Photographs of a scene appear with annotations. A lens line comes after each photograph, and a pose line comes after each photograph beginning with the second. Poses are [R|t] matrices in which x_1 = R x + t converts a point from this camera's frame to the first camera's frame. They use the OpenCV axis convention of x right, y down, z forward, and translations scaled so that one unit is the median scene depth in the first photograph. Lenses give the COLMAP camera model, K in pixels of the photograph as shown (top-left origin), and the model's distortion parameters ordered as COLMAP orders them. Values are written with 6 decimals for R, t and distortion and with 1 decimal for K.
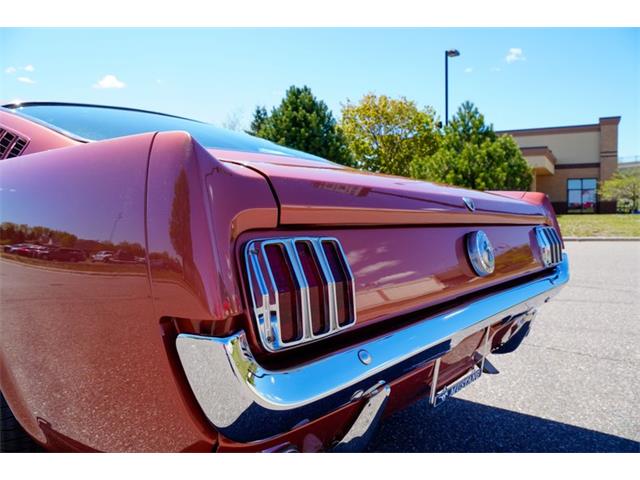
lens RADIAL K [[479.0, 0, 319.7], [0, 479.0, 236.5], [0, 0, 1]] dist [-0.131181, 0.092995]
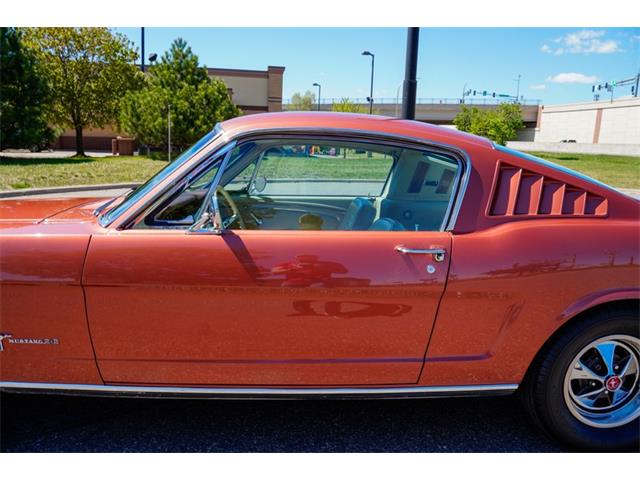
lens RADIAL K [[479.0, 0, 324.9], [0, 479.0, 236.3], [0, 0, 1]] dist [-0.131181, 0.092995]
pose [[0.746805, -0.087805, 0.659221, -0.140216], [-0.007809, 0.990020, 0.140713, -0.017668], [-0.664997, -0.110233, 0.738666, 0.030847]]
